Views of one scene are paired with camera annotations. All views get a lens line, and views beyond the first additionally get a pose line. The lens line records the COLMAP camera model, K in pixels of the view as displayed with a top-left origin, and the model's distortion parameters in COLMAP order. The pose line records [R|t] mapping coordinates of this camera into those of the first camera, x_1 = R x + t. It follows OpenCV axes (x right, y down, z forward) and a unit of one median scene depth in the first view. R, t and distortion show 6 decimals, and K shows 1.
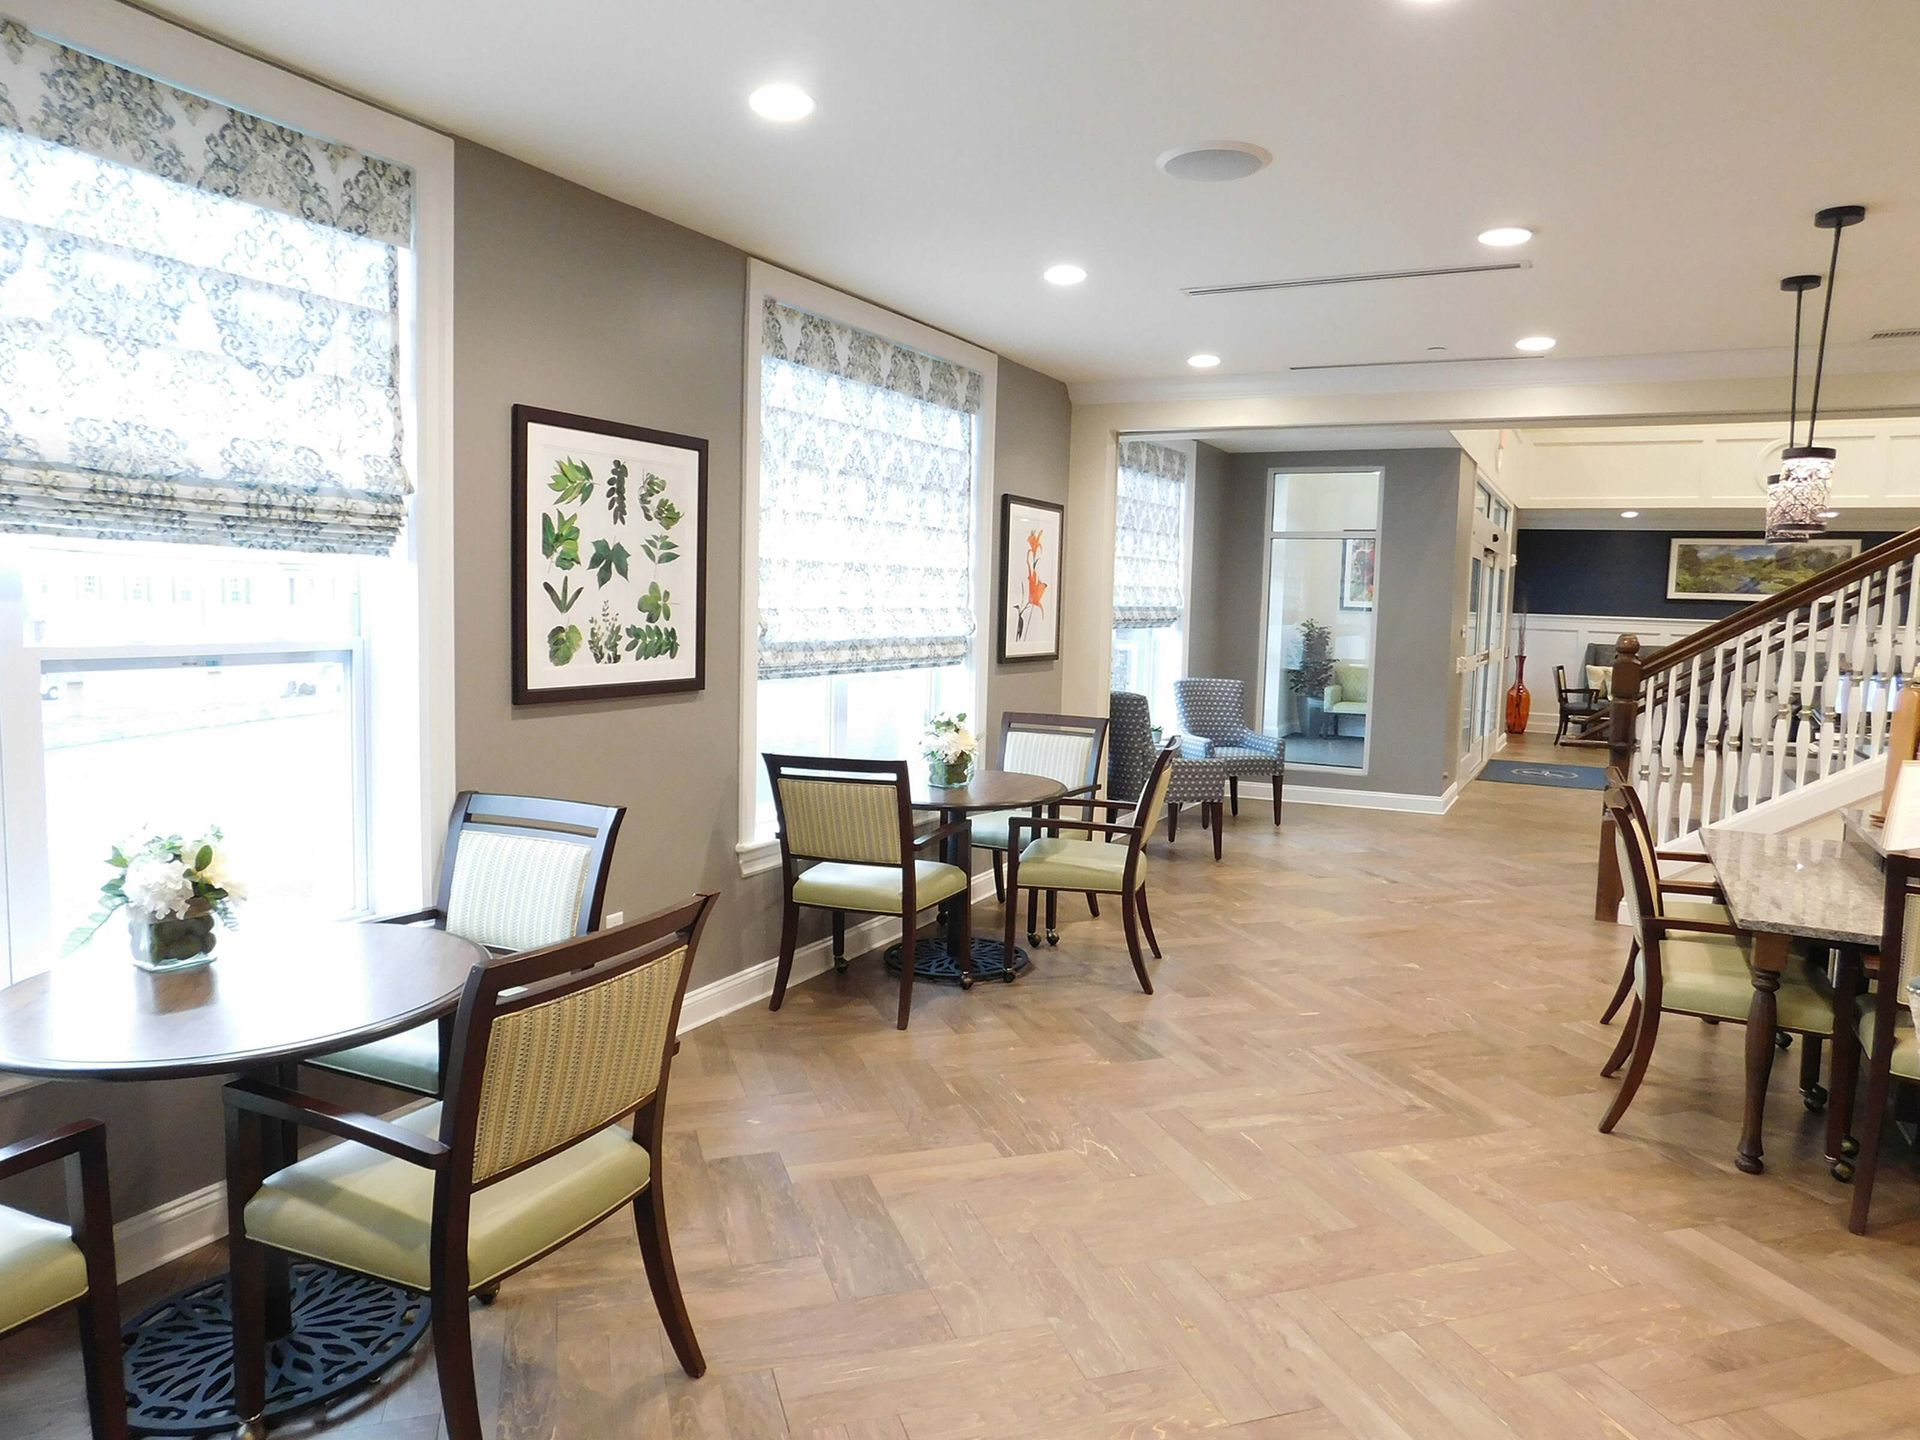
lens RADIAL K [[1281.8, 0, 946.8], [0, 1281.8, 719.7], [0, 0, 1]] dist [-0.030523, 0.028646]
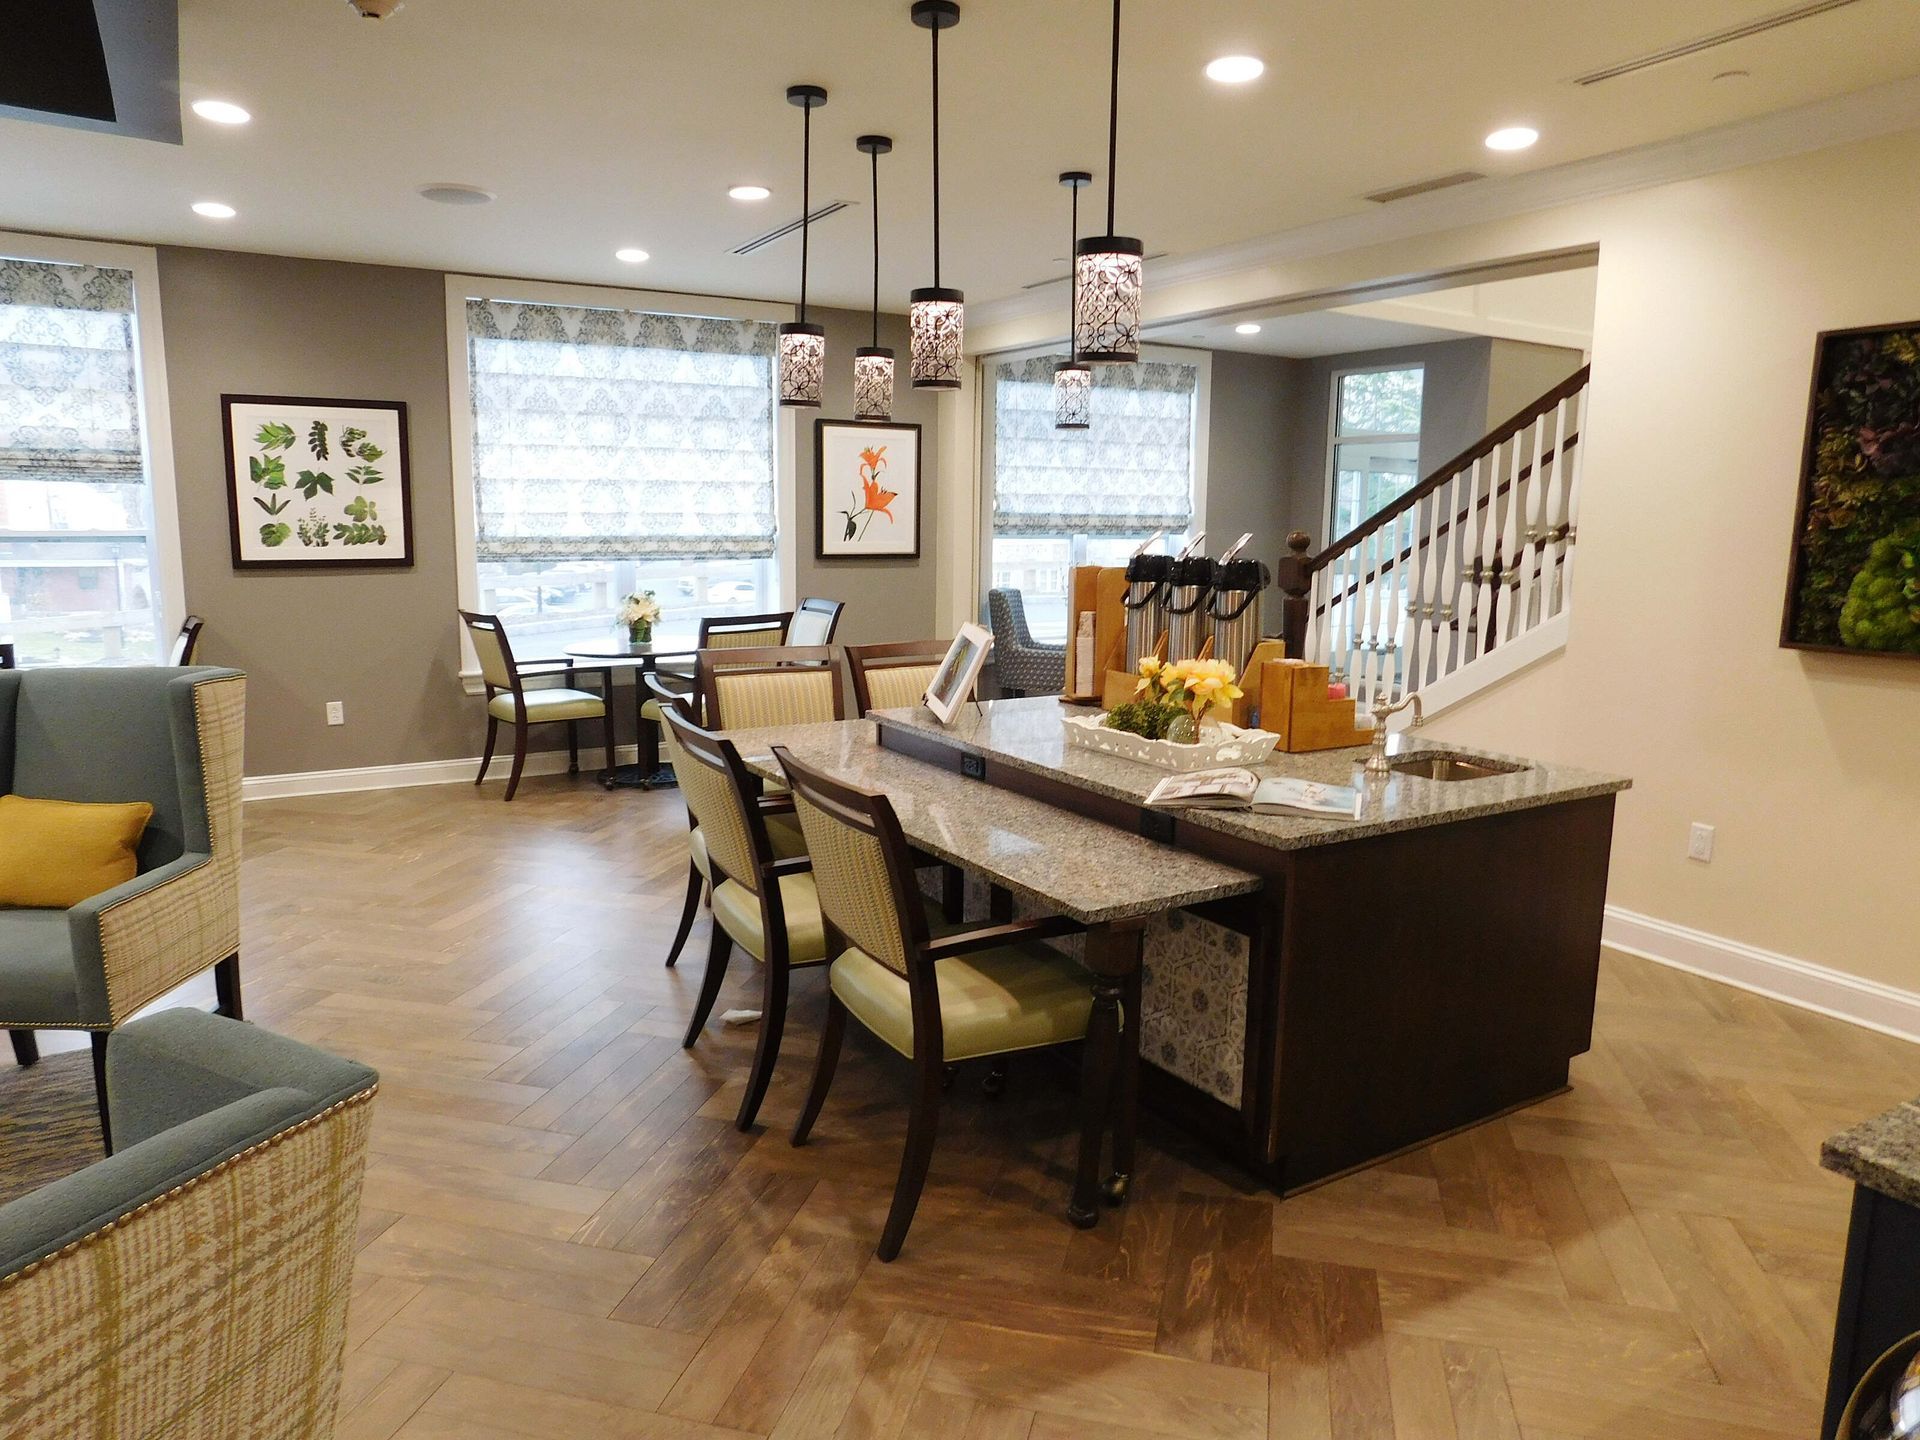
lens RADIAL K [[1281.8, 0, 970.1], [0, 1281.8, 718.8], [0, 0, 1]] dist [-0.030523, 0.028646]
pose [[0.855081, 0.067395, -0.514096, 1.292826], [-0.037763, 0.996978, 0.067887, 0.032785], [0.517118, -0.038635, 0.855042, 0.032200]]
